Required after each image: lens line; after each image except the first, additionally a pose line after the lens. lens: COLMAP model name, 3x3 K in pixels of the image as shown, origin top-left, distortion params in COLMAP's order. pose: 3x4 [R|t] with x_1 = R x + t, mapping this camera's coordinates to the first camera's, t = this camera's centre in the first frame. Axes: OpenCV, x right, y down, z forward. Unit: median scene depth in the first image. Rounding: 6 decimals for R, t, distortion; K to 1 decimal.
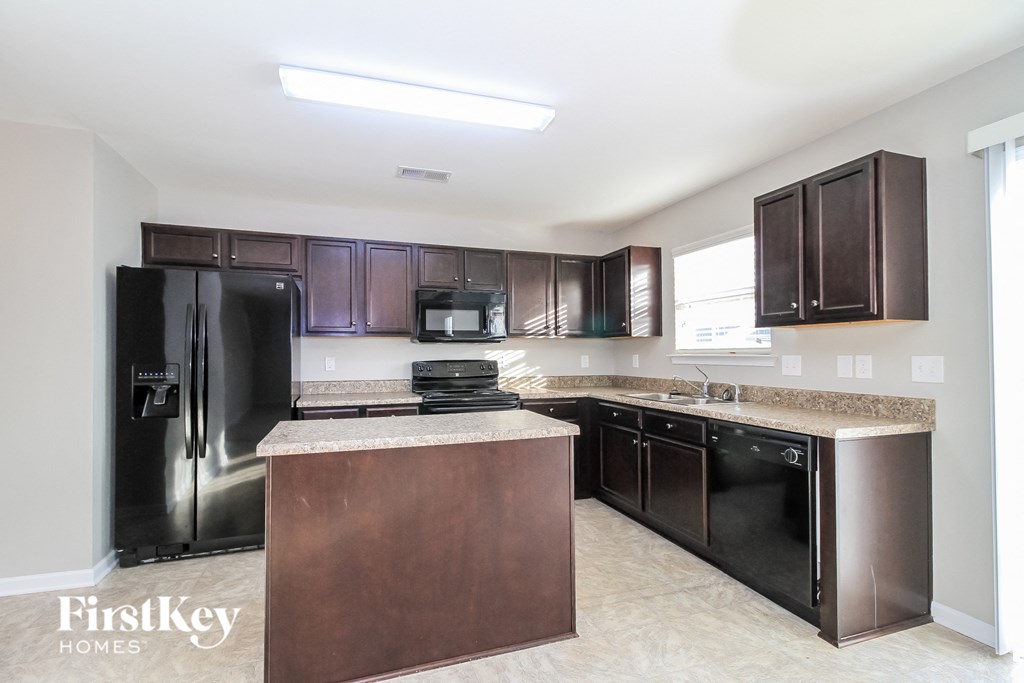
lens RADIAL K [[394.7, 0, 510.5], [0, 394.7, 349.2], [0, 0, 1]] dist [-0.002194, -0.000026]
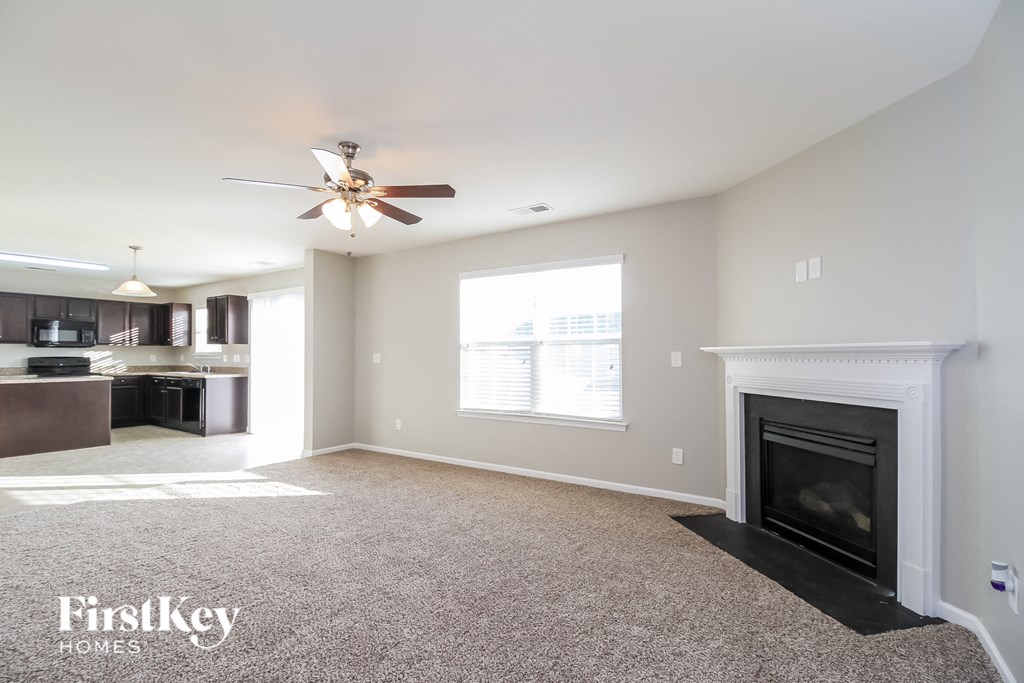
lens RADIAL K [[477.8, 0, 513.0], [0, 477.8, 342.2], [0, 0, 1]] dist [-0.016202, -0.000811]
pose [[0.809859, 0.017266, 0.586370, 0.290245], [-0.007677, 0.999793, -0.018837, -0.015864], [-0.586574, 0.010754, 0.809824, -2.062370]]
